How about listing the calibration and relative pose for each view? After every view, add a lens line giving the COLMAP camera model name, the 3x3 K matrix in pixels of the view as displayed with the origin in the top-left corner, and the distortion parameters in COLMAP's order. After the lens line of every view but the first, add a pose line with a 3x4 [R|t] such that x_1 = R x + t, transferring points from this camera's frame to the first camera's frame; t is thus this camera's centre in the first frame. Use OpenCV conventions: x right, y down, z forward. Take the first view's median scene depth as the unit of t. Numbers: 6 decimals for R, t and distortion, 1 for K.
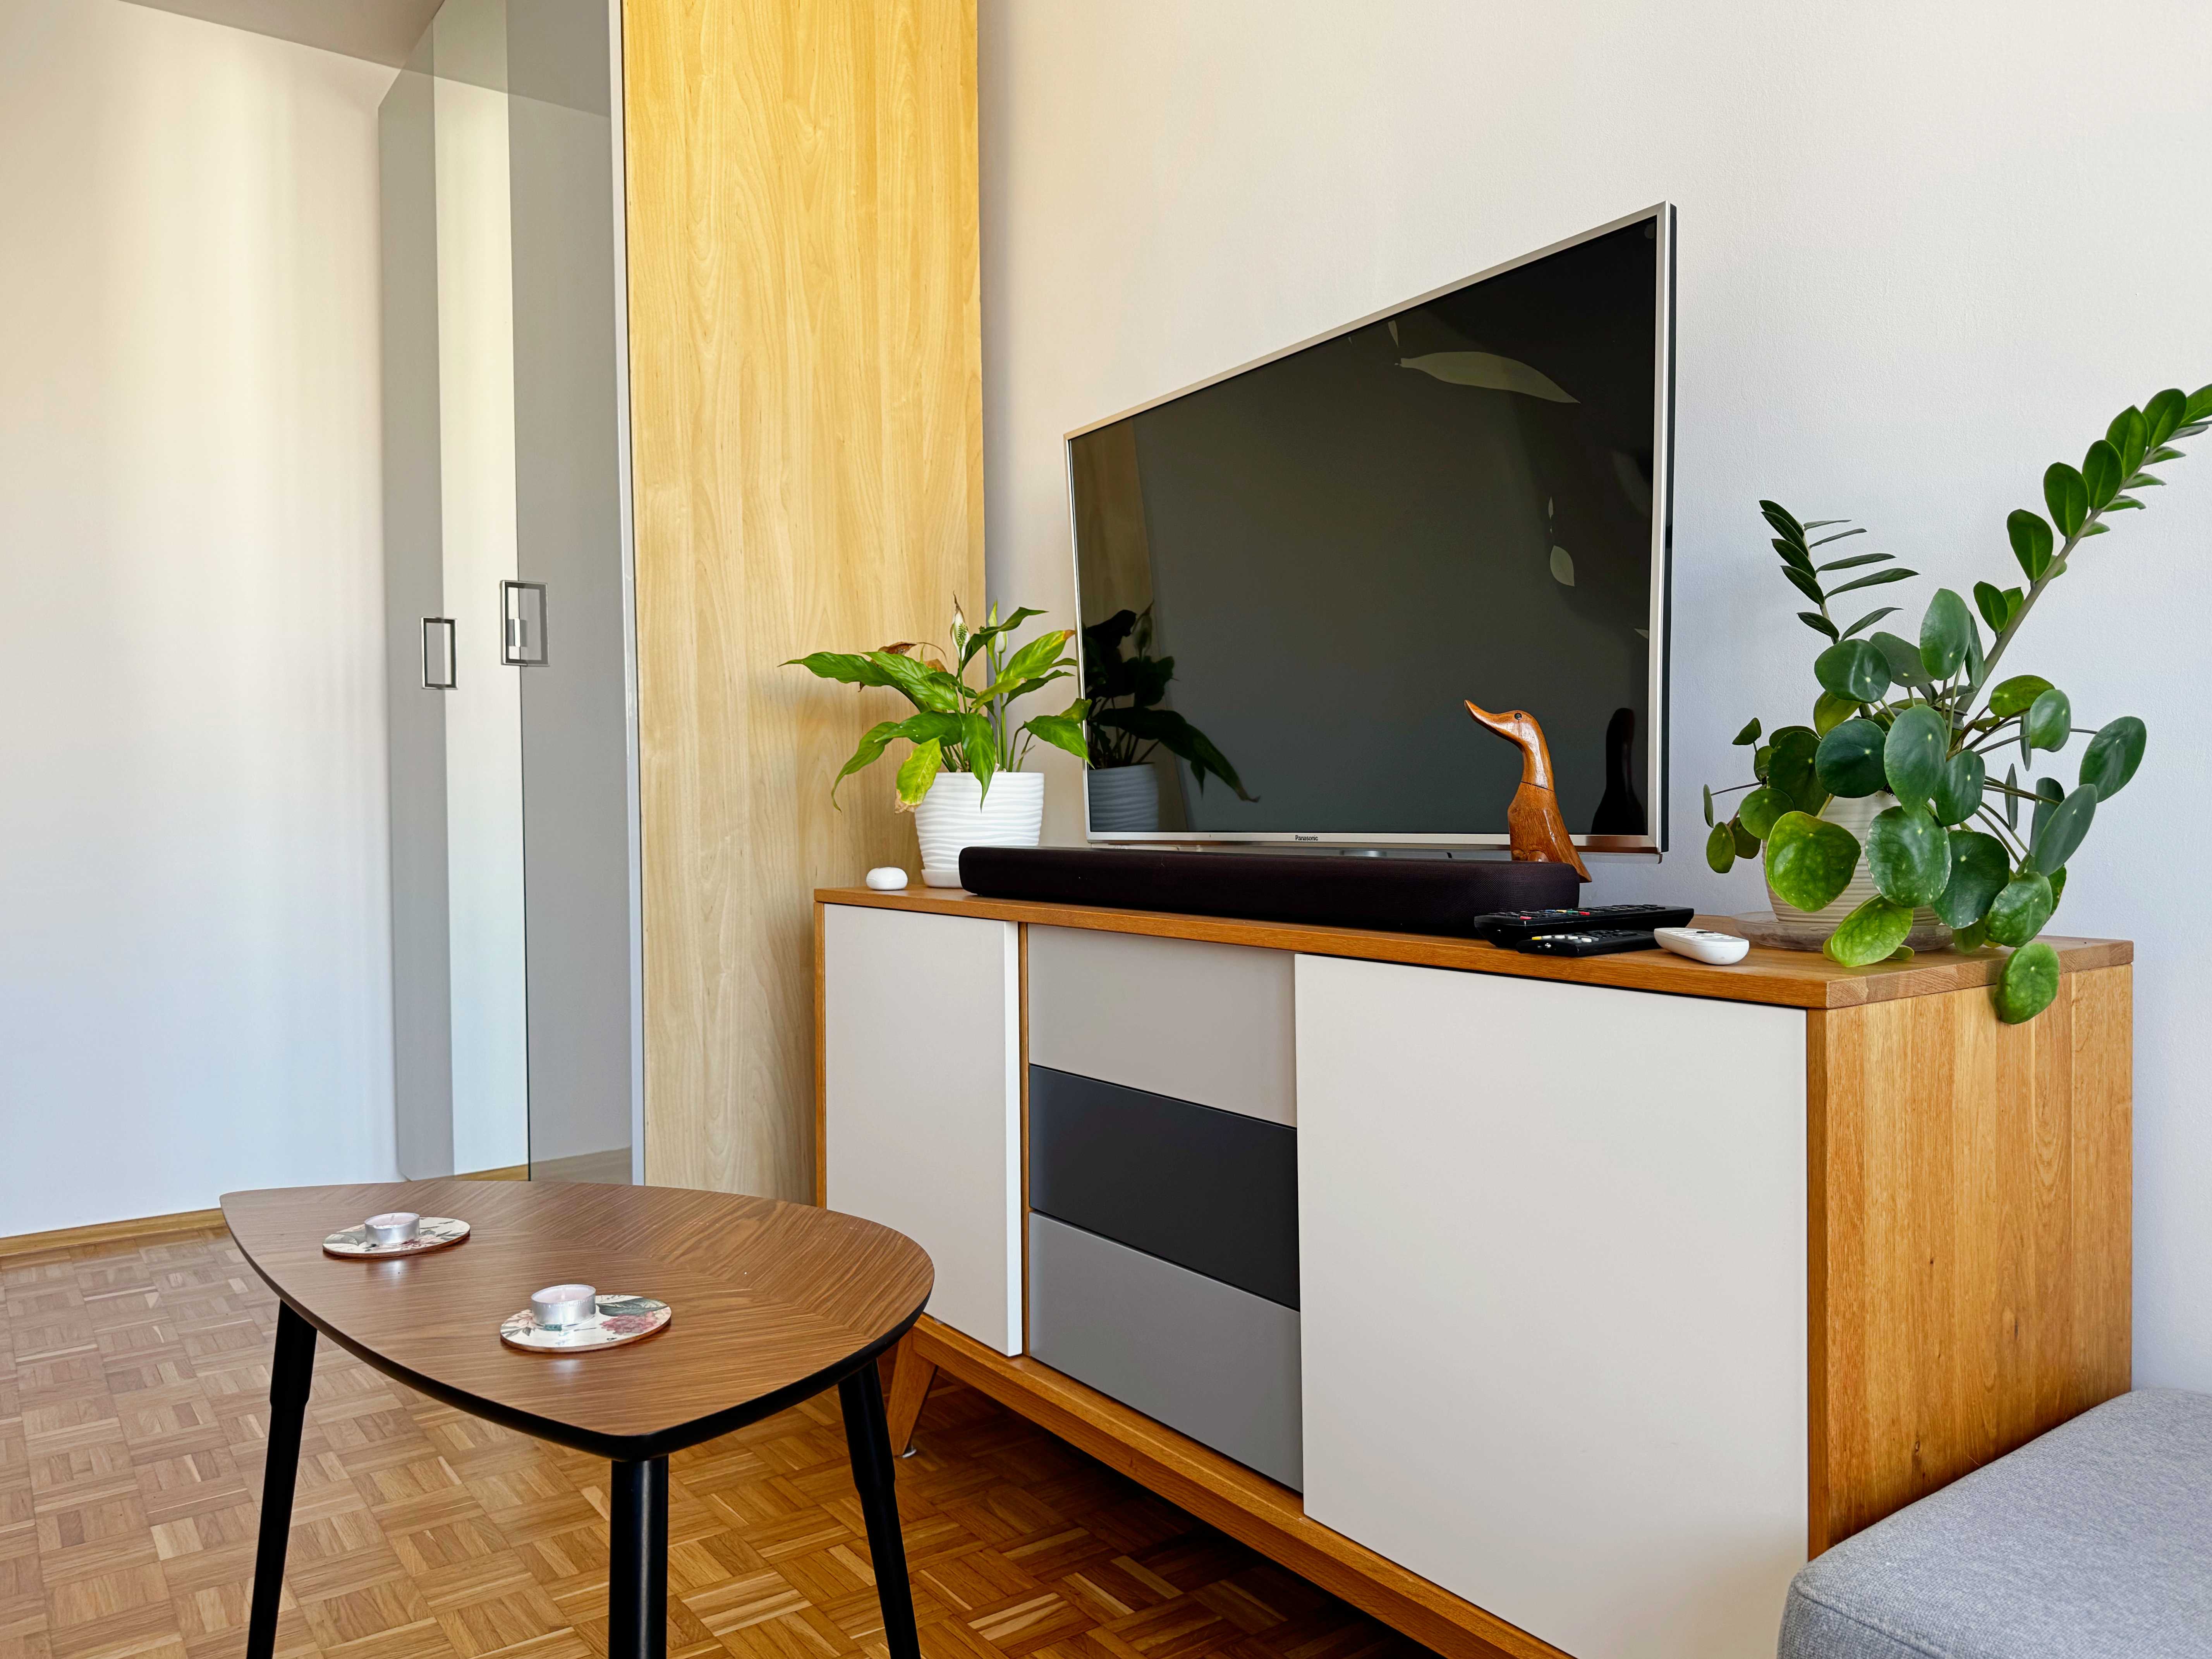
lens RADIAL K [[1568.3, 0, 1106.0], [0, 1568.3, 829.5], [0, 0, 1]] dist [0.084026, -0.116280]
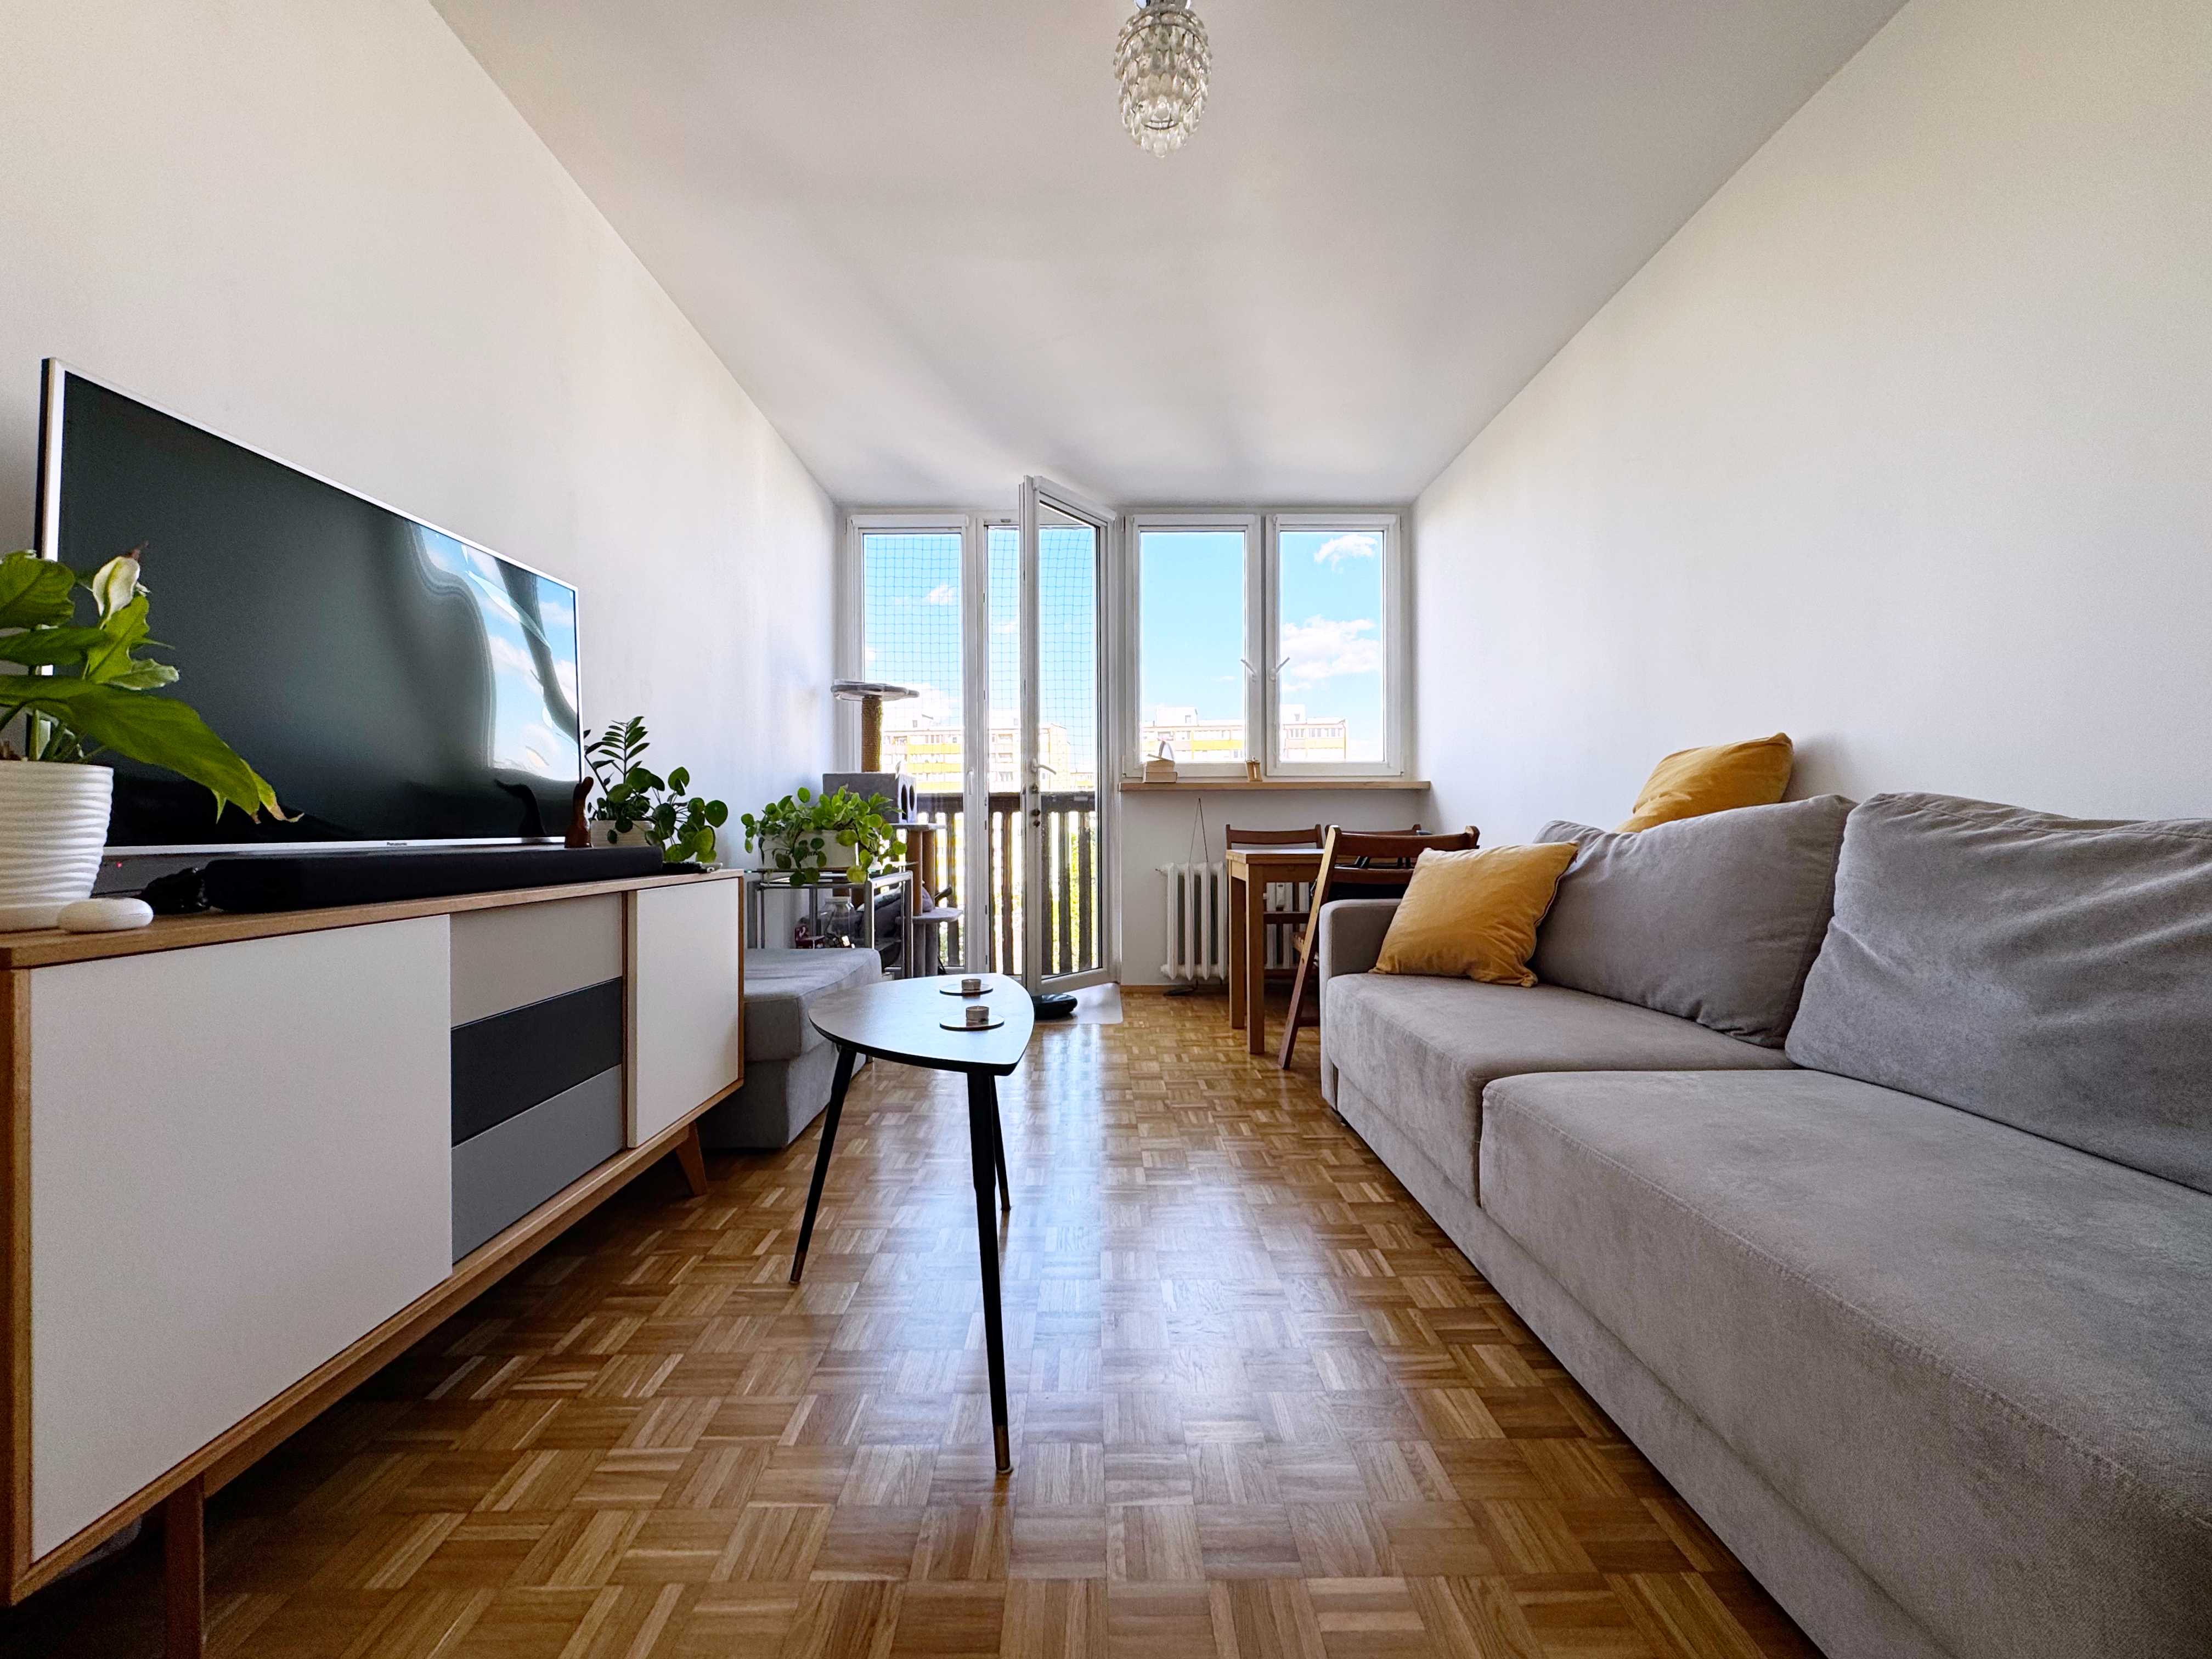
lens RADIAL K [[893.9, 0, 1106.0], [0, 893.9, 829.5], [0, 0, 1]] dist [-0.000037, -0.000014]
pose [[-0.820214, 0.013259, 0.571903, -0.760224], [0.021641, 0.999735, 0.007860, 0.000141], [-0.571647, 0.018823, -0.820284, 1.117230]]
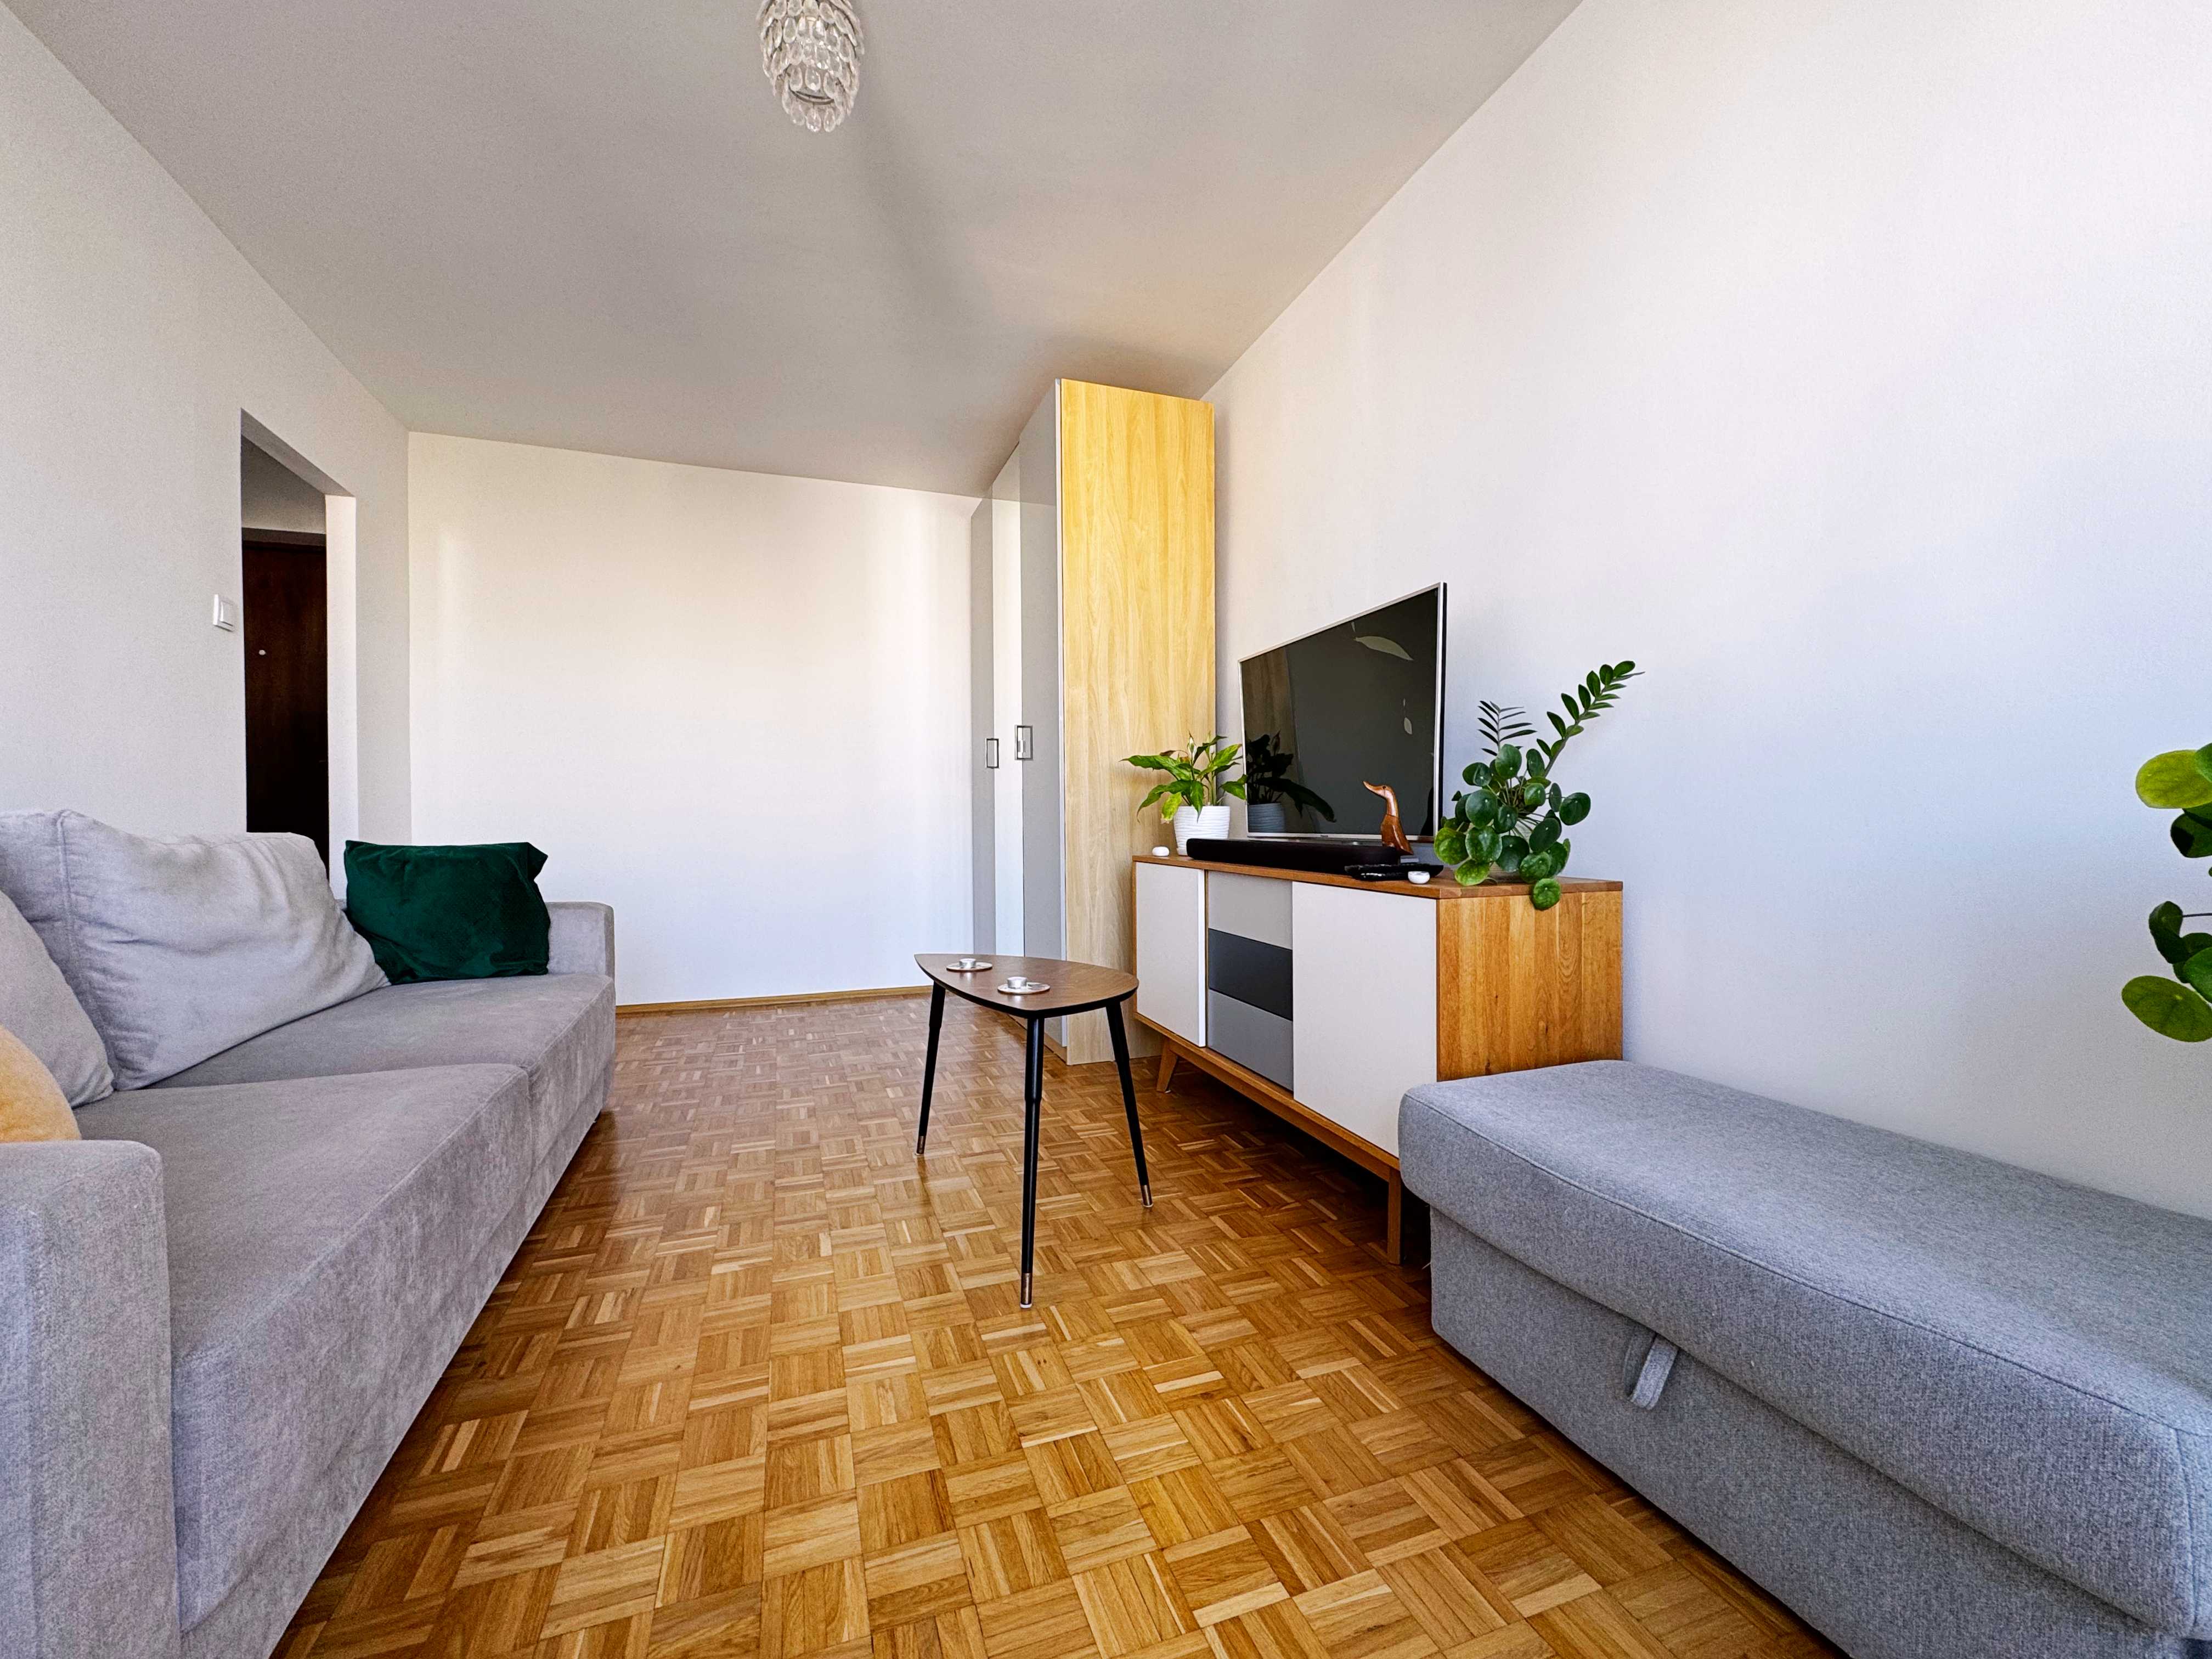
lens RADIAL K [[893.9, 0, 1106.0], [0, 893.9, 829.5], [0, 0, 1]] dist [-0.000037, -0.000014]
pose [[0.960941, 0.009212, -0.276601, 0.157233], [-0.009303, 0.999956, 0.000983, -0.002258], [0.276598, 0.001629, 0.960984, -0.324448]]
